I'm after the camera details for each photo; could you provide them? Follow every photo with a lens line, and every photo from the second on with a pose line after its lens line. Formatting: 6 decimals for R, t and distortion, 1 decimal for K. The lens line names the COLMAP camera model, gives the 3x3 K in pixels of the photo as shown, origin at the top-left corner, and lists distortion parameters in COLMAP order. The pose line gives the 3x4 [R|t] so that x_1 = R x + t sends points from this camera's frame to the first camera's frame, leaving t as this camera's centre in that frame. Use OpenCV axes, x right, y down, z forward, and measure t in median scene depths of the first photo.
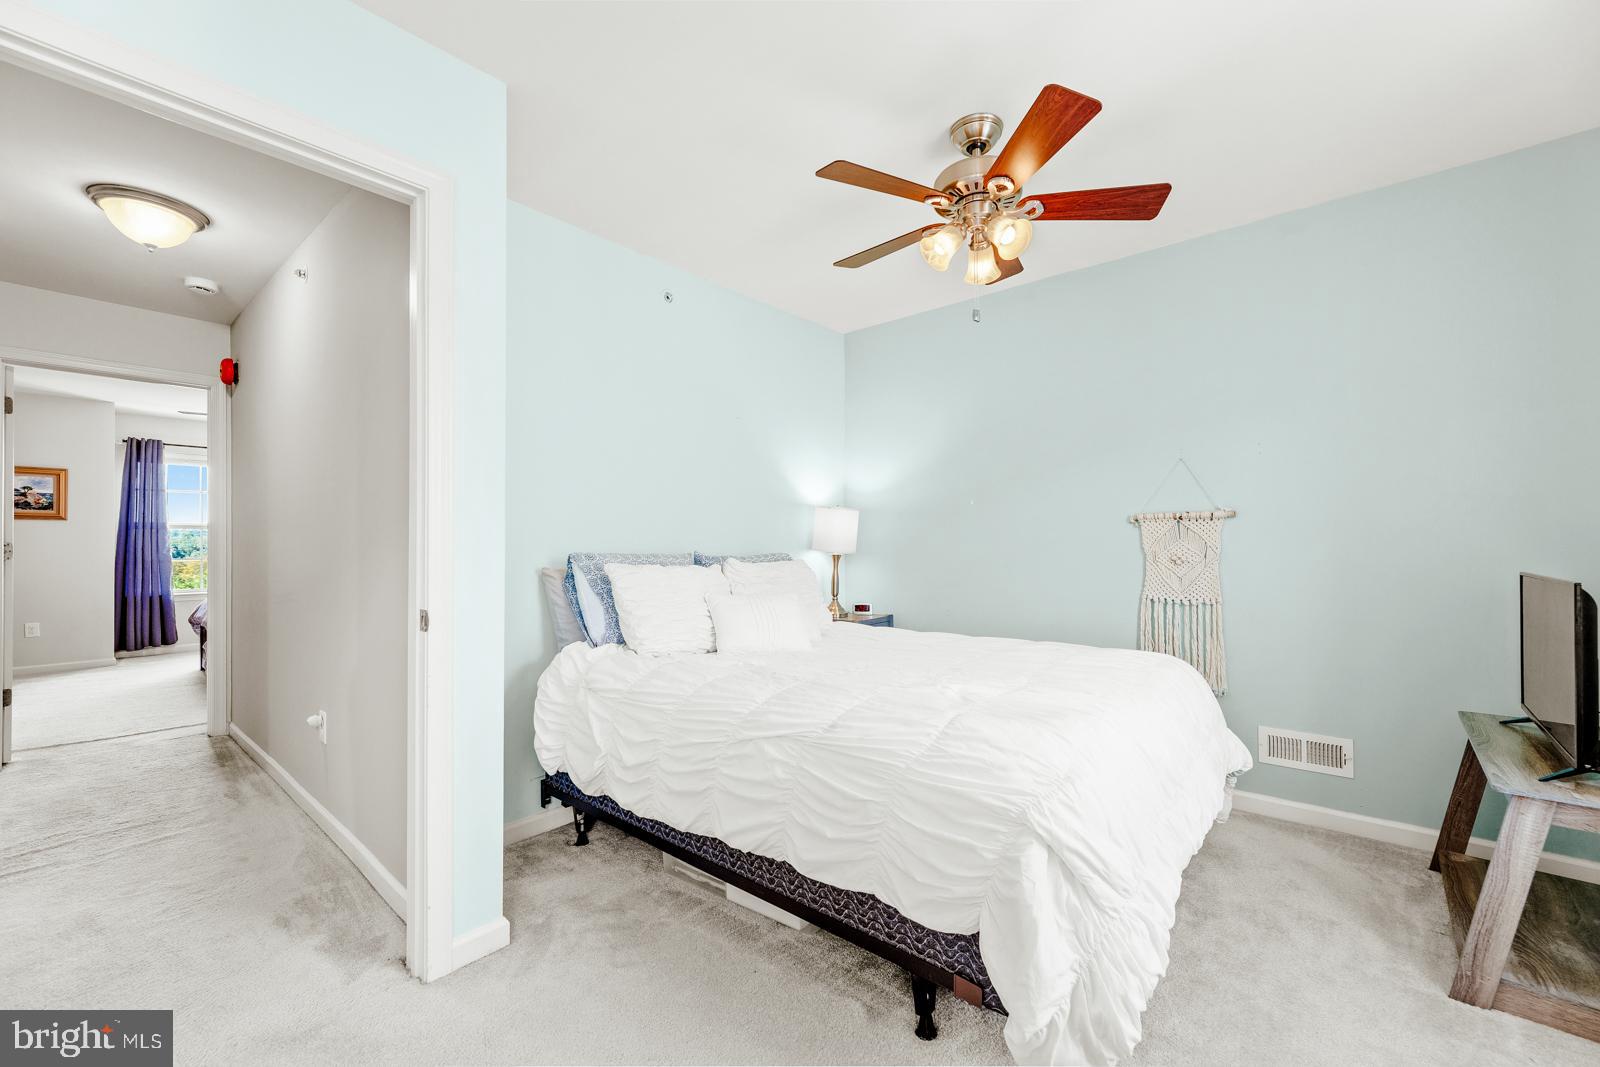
lens RADIAL K [[658.8, 0, 800.0], [0, 658.8, 533.5], [0, 0, 1]] dist [0.000144, 0.000087]
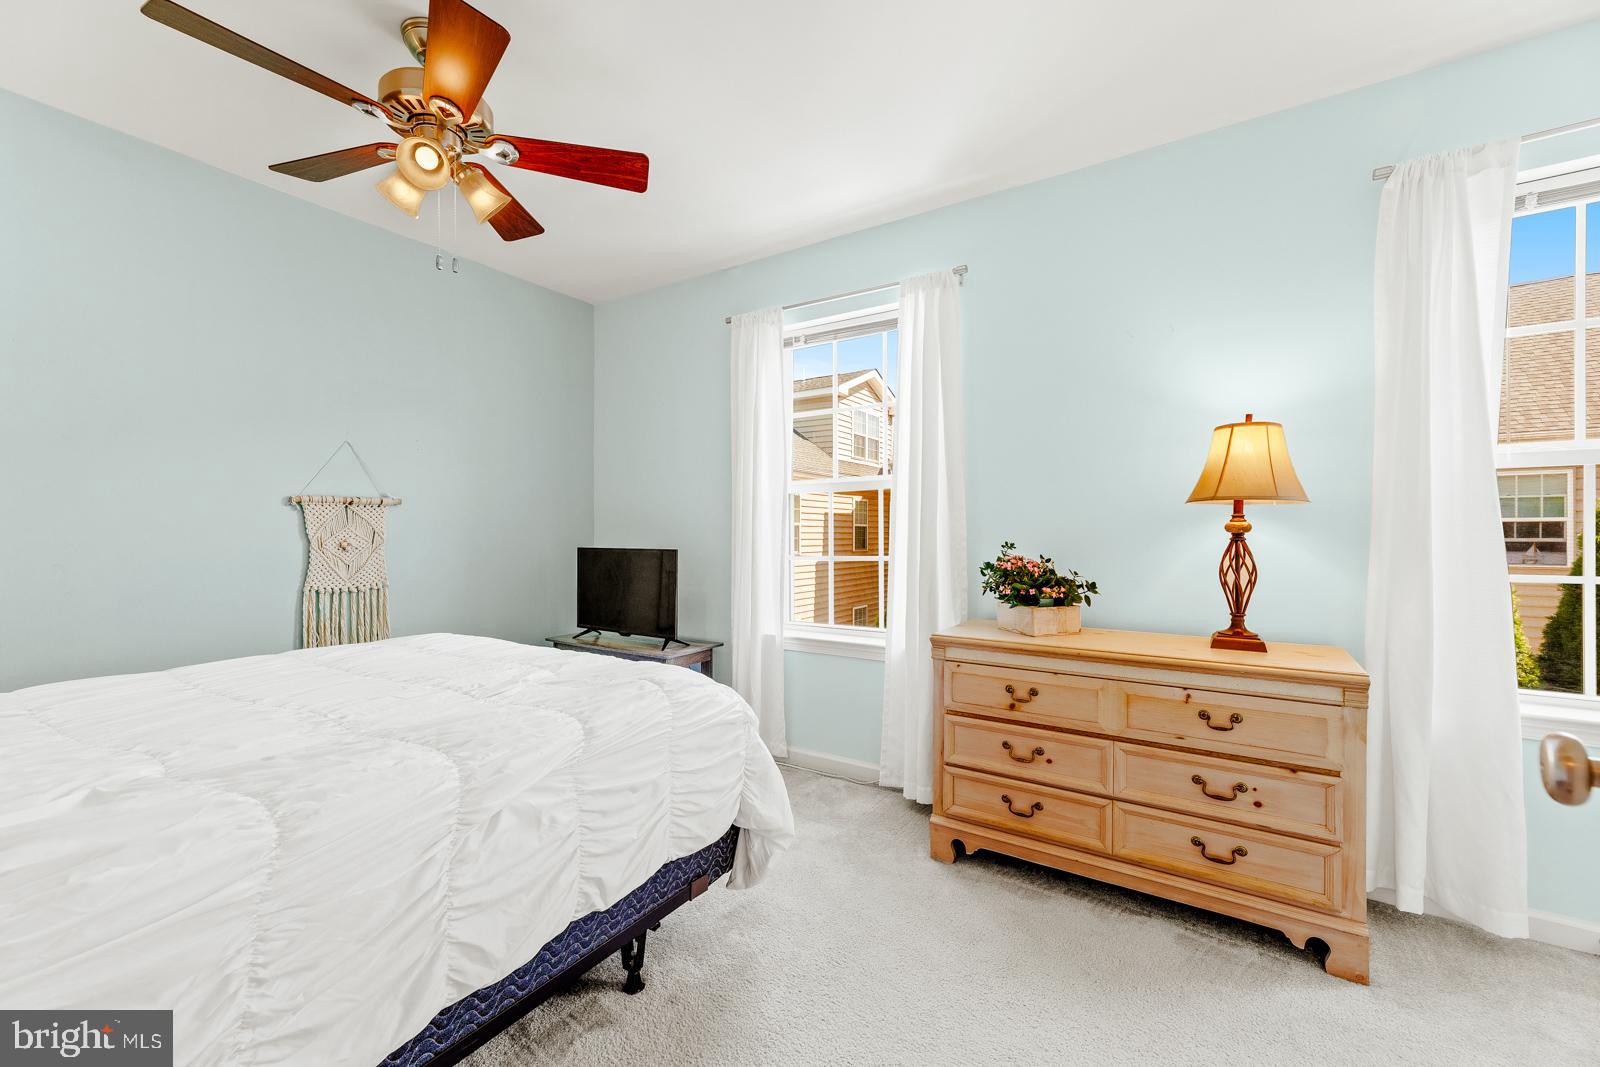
lens RADIAL K [[682.1, 0, 795.1], [0, 682.1, 526.3], [0, 0, 1]] dist [0.002081, 0.000628]
pose [[-0.147030, 0.011280, 0.989068, -0.513087], [-0.013547, 0.999818, -0.013417, 0.015590], [-0.989039, -0.015371, -0.146850, 0.500945]]
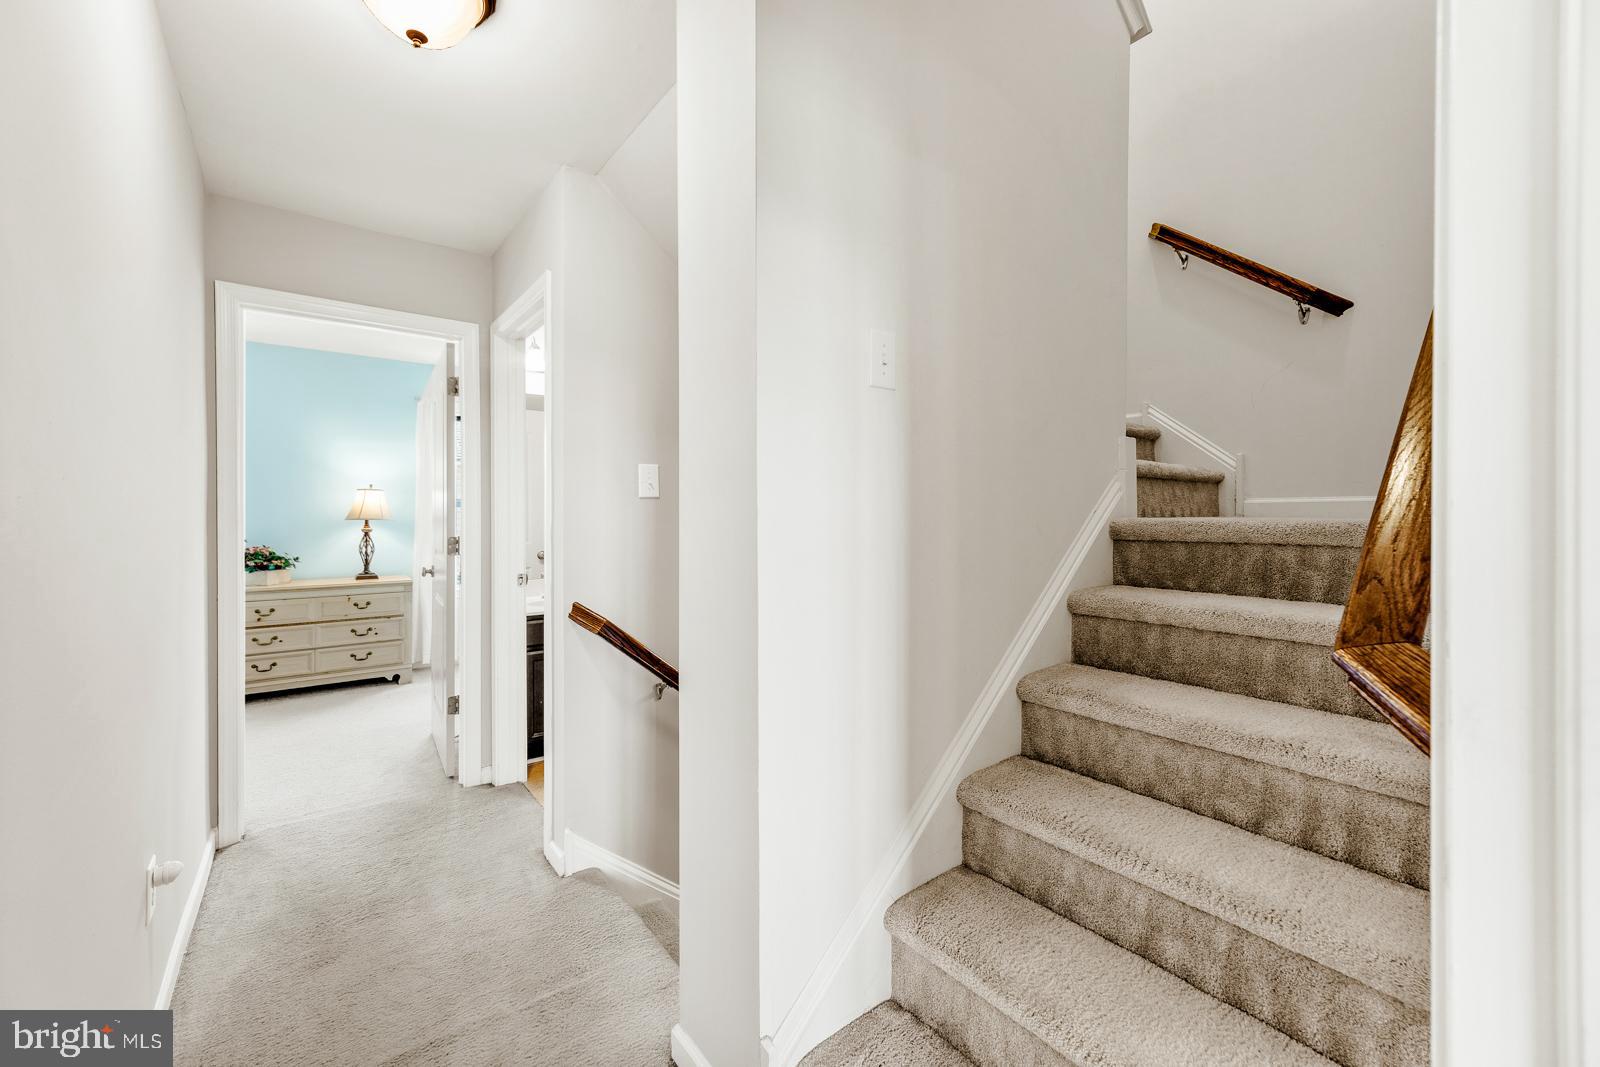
lens RADIAL K [[682.1, 0, 795.1], [0, 682.1, 526.3], [0, 0, 1]] dist [0.002081, 0.000628]
pose [[-0.972913, 0.000476, 0.231169, -1.033722], [0.000463, 1.000000, -0.000113, 0.000618], [-0.231169, -0.000003, -0.972914, 1.052470]]
